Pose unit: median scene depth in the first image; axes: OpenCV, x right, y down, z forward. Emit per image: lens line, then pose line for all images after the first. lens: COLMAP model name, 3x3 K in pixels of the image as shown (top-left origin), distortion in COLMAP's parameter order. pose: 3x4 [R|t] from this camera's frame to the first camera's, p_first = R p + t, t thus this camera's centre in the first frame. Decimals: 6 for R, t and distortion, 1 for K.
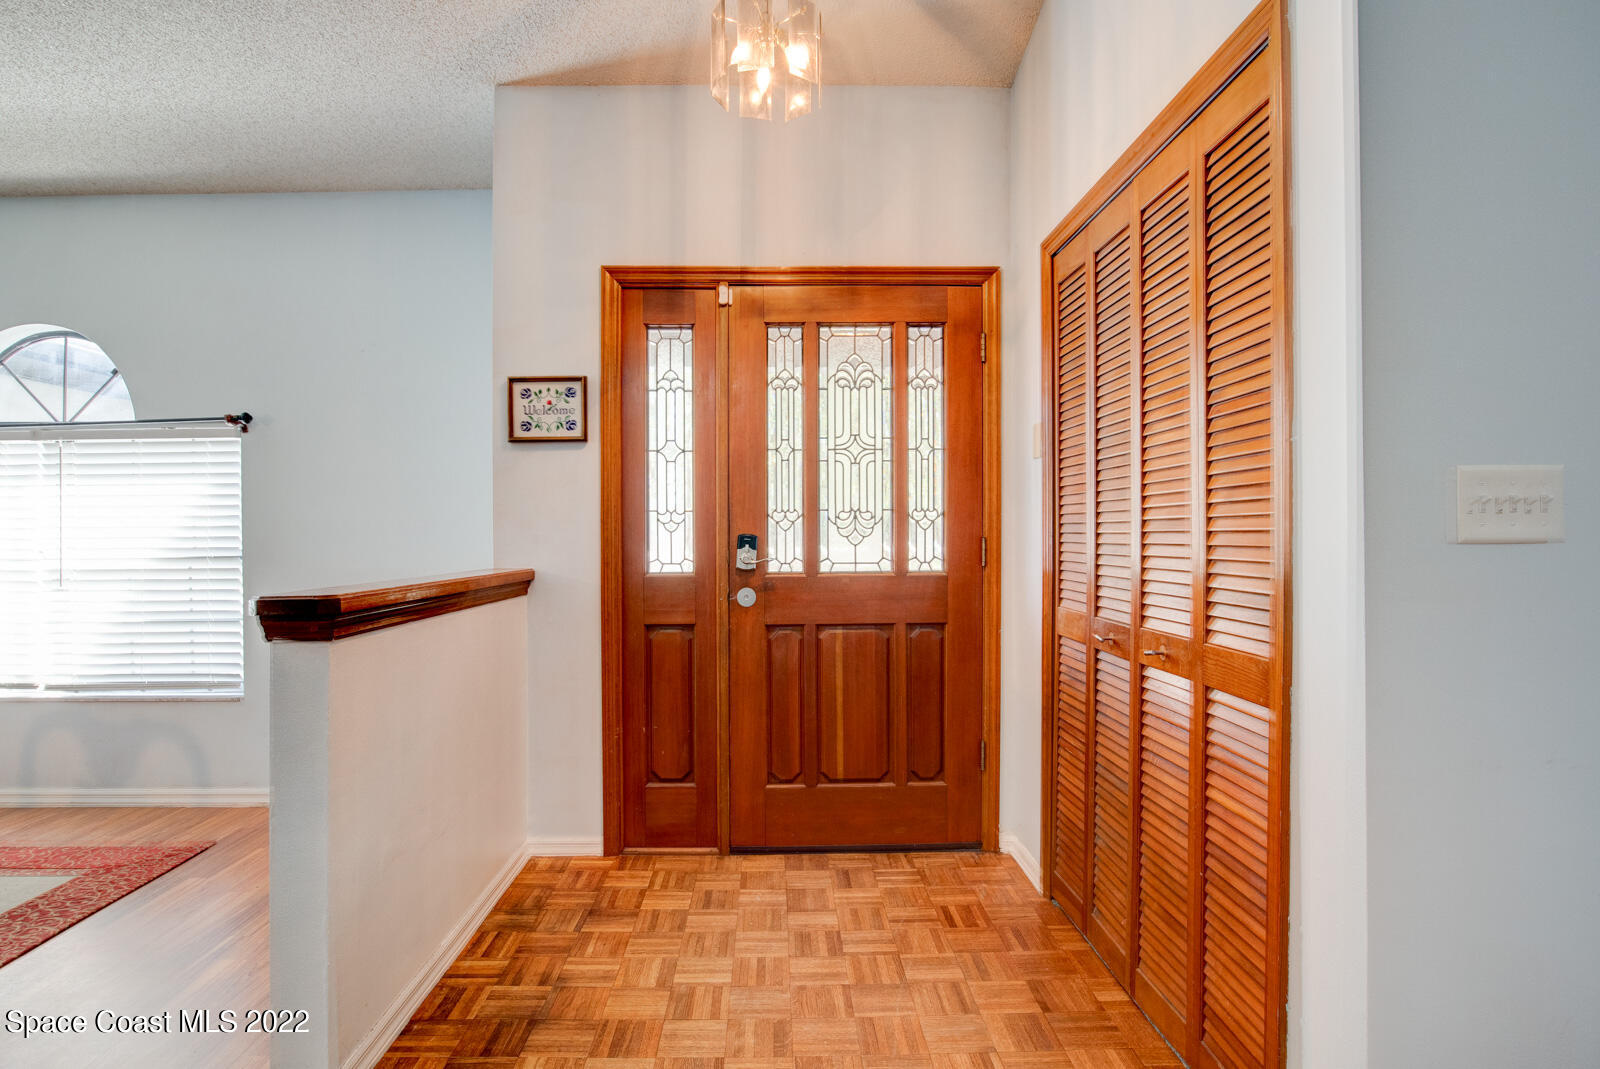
lens RADIAL K [[838.3, 0, 808.1], [0, 838.3, 546.4], [0, 0, 1]] dist [-0.033554, 0.007945]
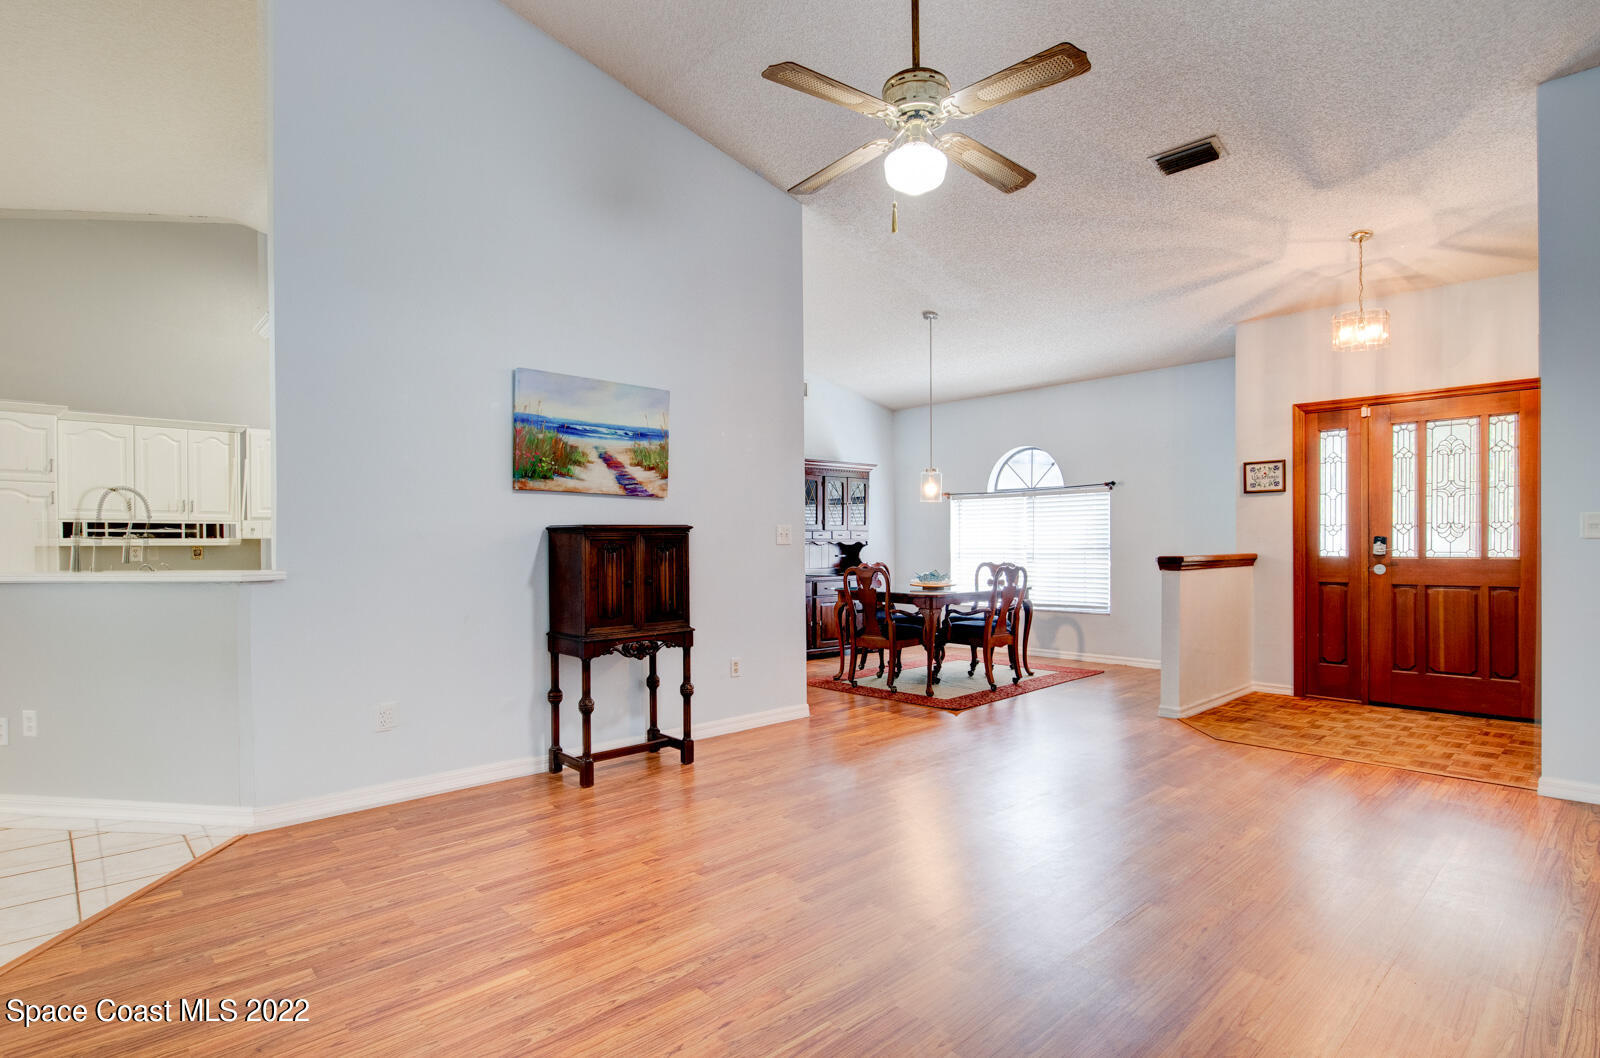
lens RADIAL K [[796.5, 0, 801.0], [0, 796.5, 538.8], [0, 0, 1]] dist [0.002730, 0.000584]
pose [[0.650570, -0.002200, -0.759443, 0.446603], [-0.006442, 0.999944, -0.008415, 0.015043], [0.759419, 0.010366, 0.650519, -1.169229]]
